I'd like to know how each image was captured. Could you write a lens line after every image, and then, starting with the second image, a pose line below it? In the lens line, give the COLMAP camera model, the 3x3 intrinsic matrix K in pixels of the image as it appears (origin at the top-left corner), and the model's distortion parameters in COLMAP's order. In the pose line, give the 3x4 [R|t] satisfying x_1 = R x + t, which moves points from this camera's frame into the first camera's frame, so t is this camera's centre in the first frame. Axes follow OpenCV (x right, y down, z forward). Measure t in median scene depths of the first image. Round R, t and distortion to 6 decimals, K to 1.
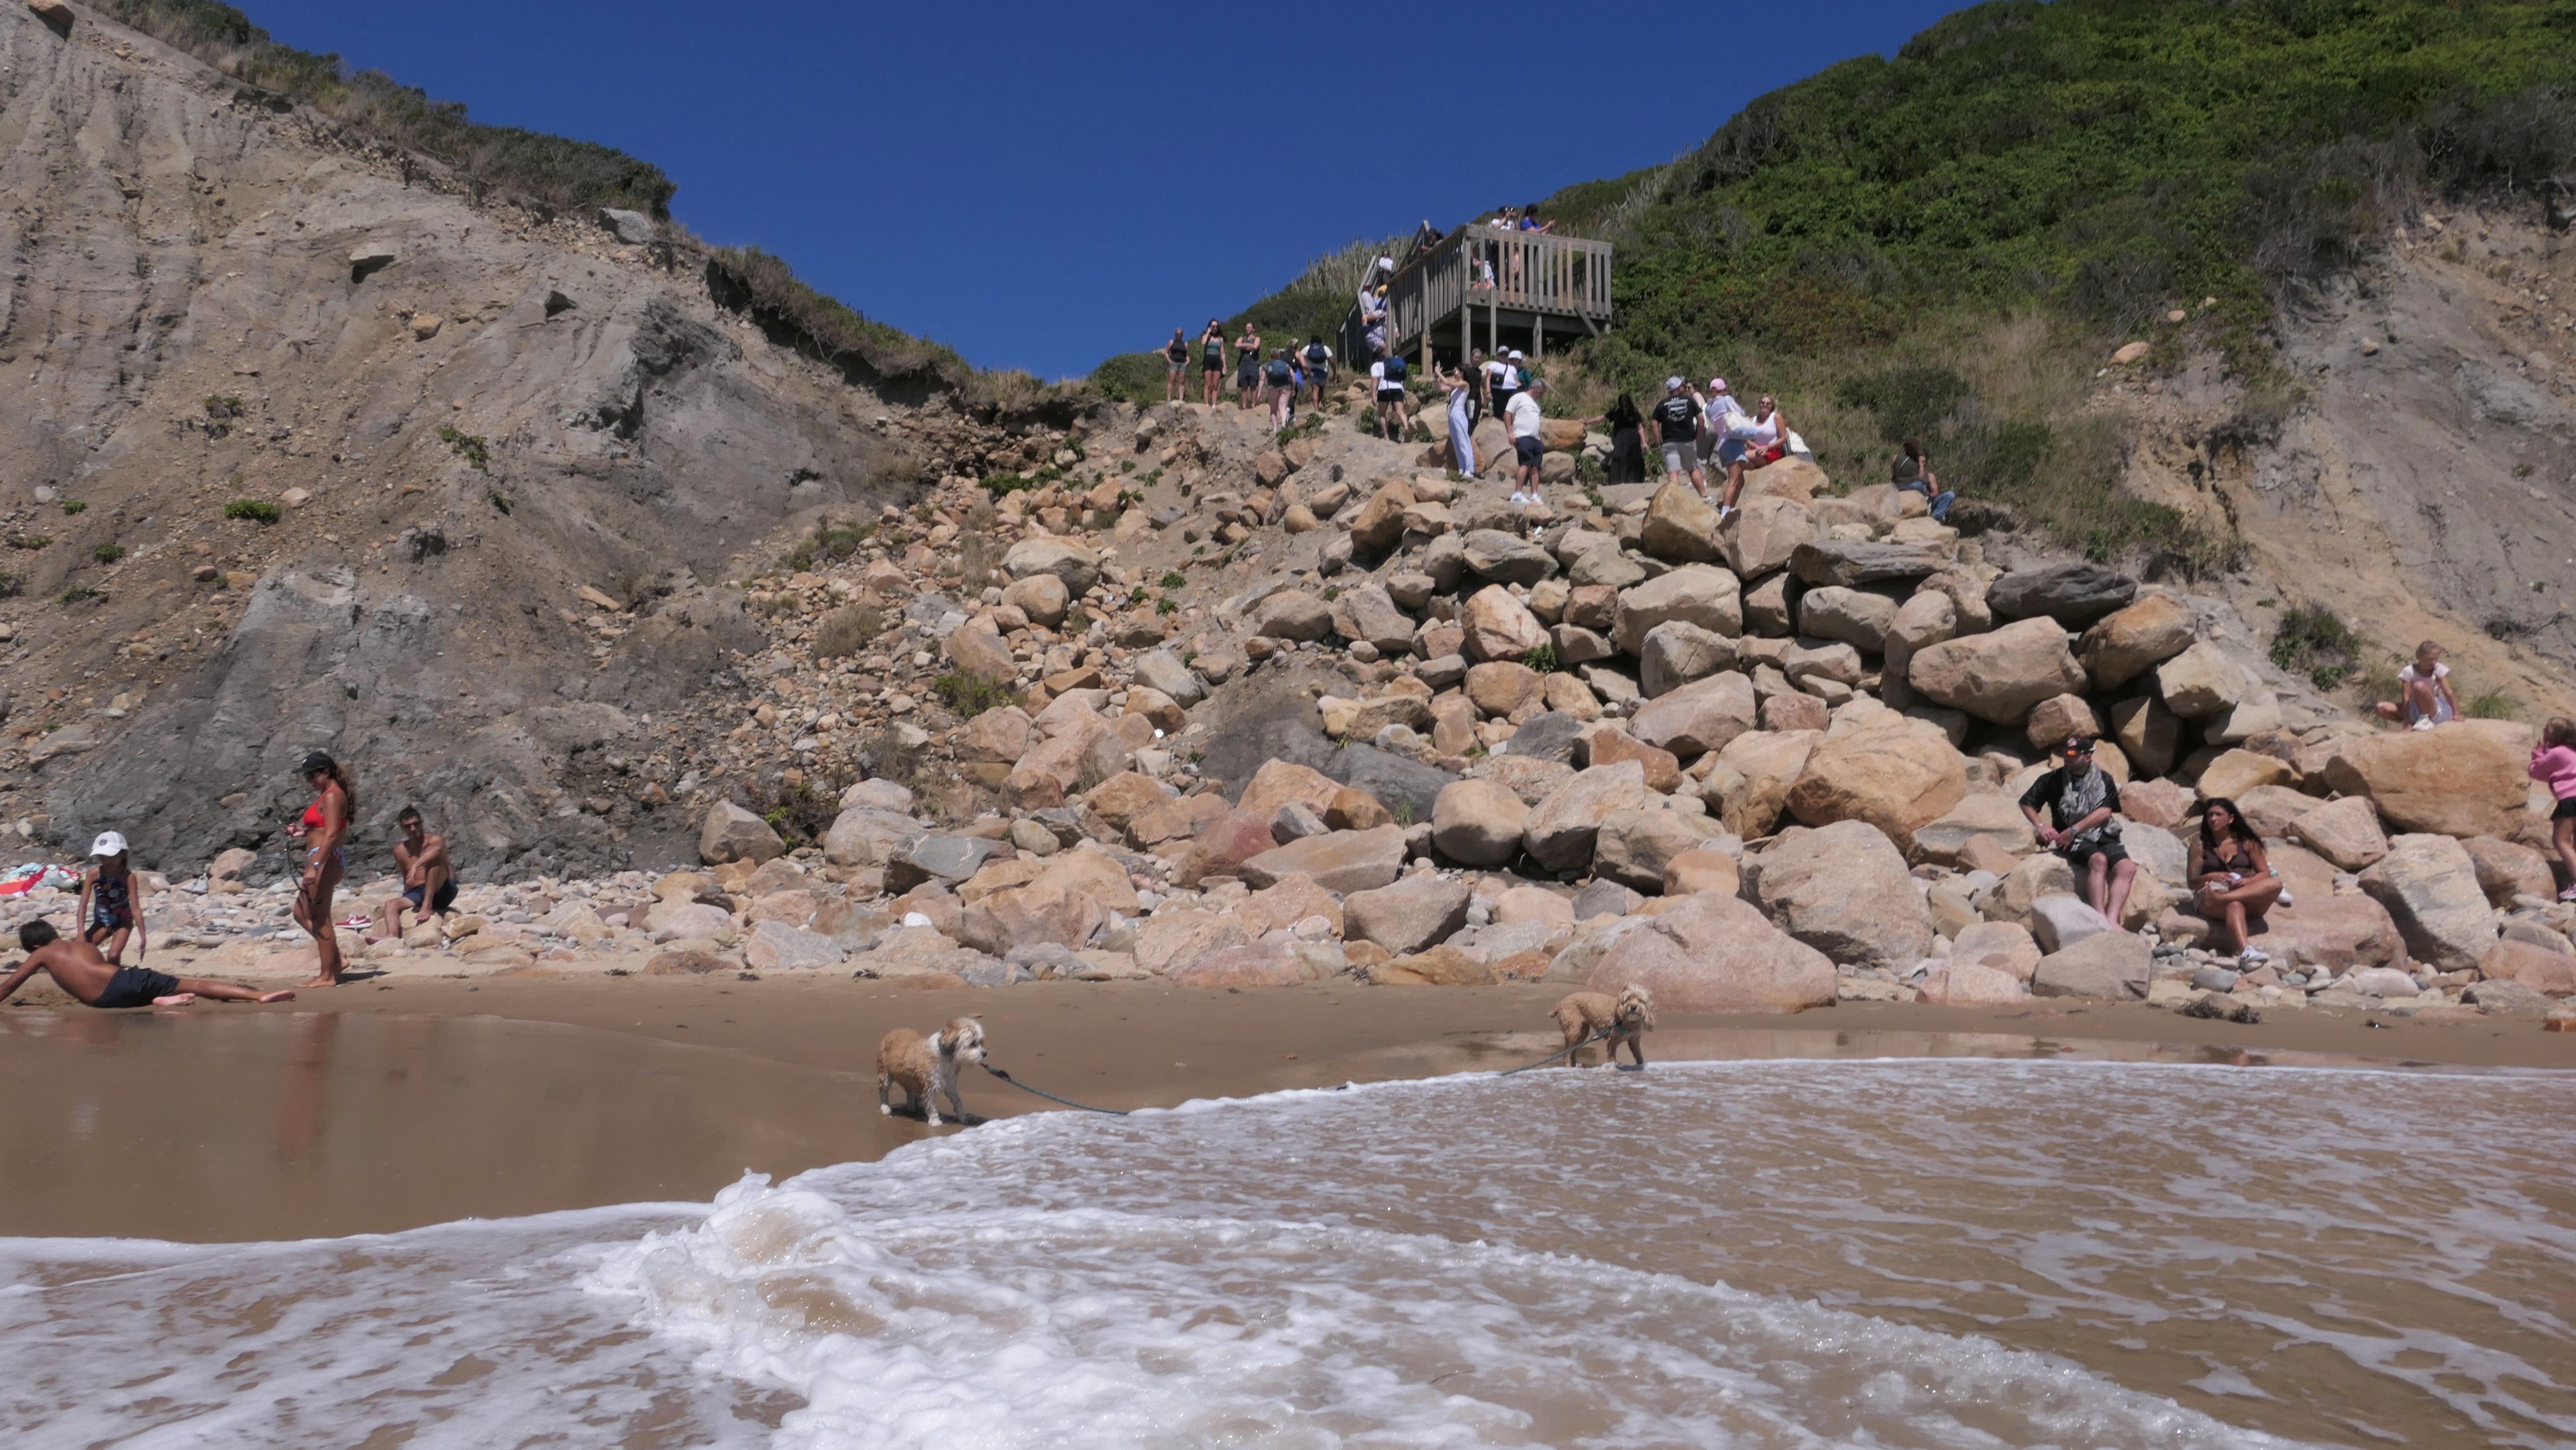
lens RADIAL K [[1860.1, 0, 1292.0], [0, 1860.1, 780.4], [0, 0, 1]] dist [-0.005411, 0.000577]
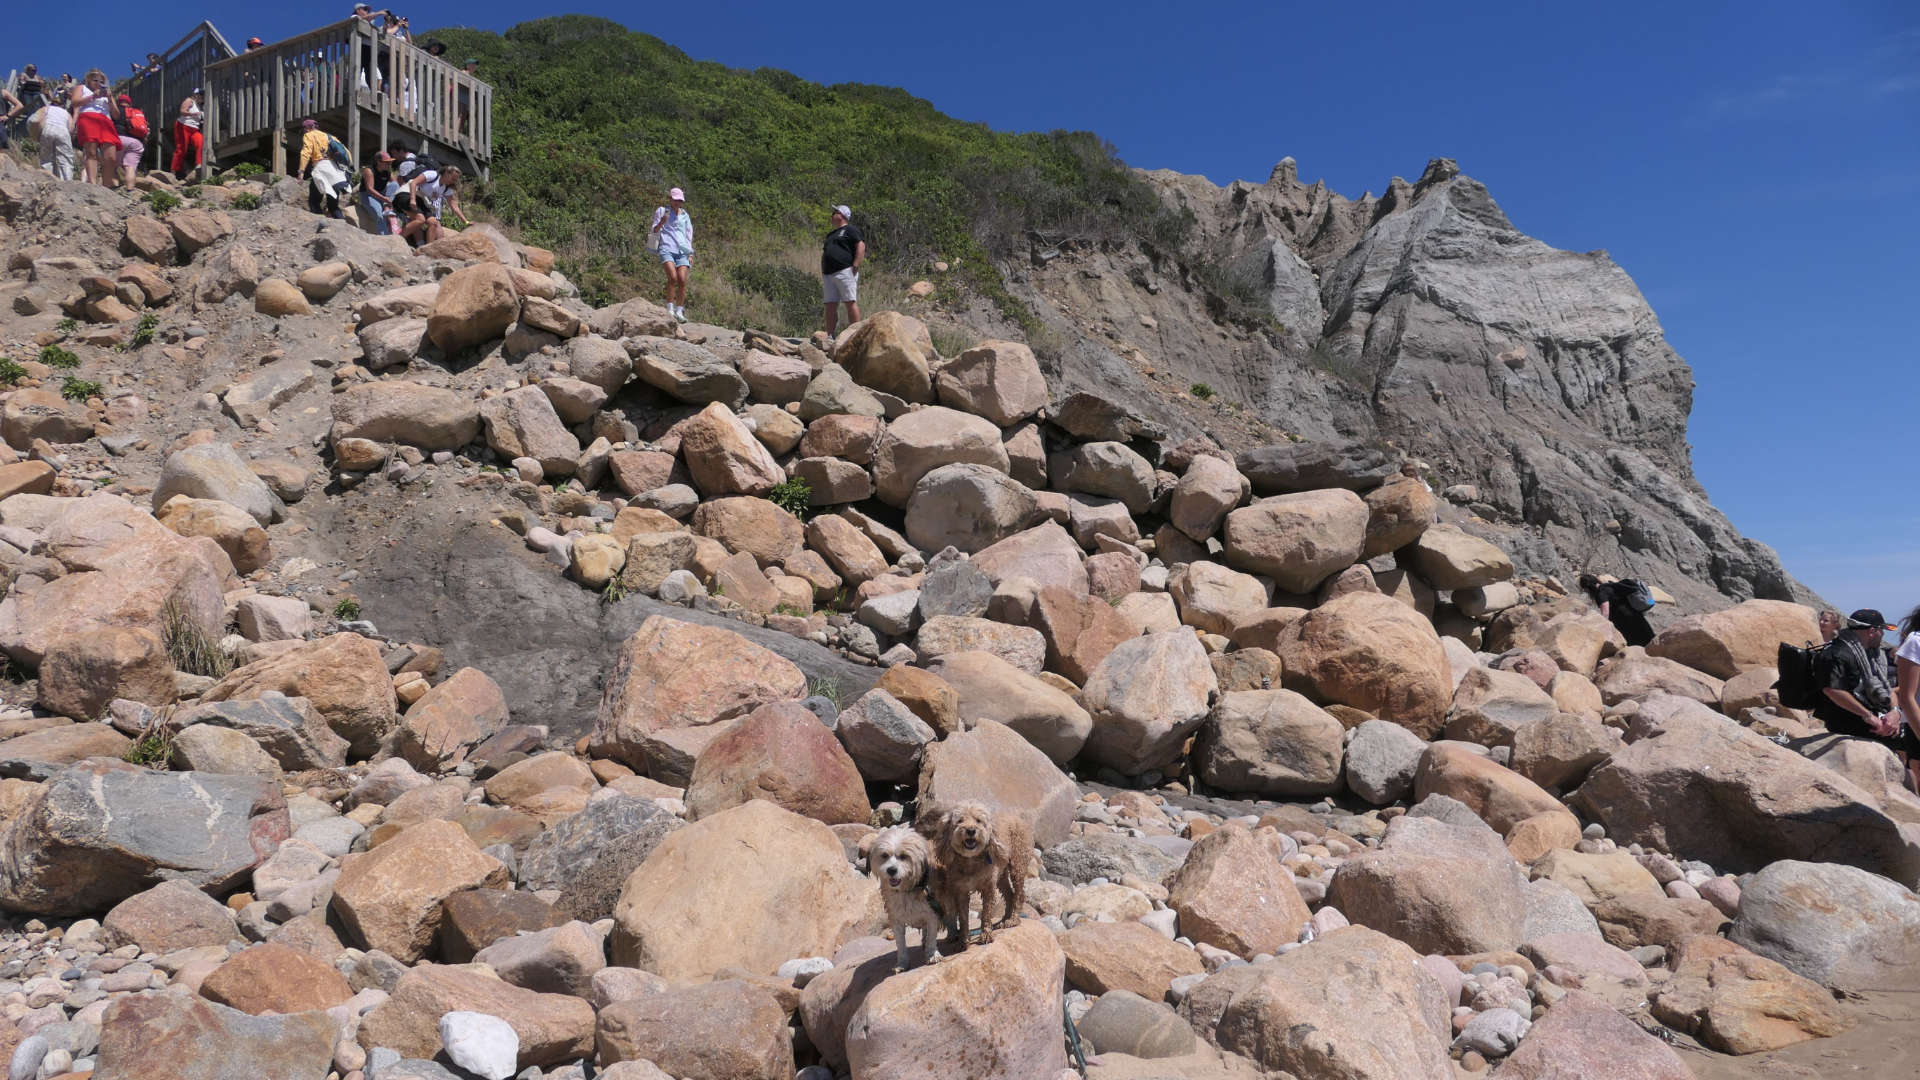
lens RADIAL K [[1386.2, 0, 963.0], [0, 1386.2, 581.3], [0, 0, 1]] dist [-0.005411, 0.000577]
pose [[0.724141, 0.031605, 0.688928, -0.230199], [-0.006630, 0.999222, -0.038872, -0.005013], [-0.689620, 0.023581, 0.723787, 0.504822]]
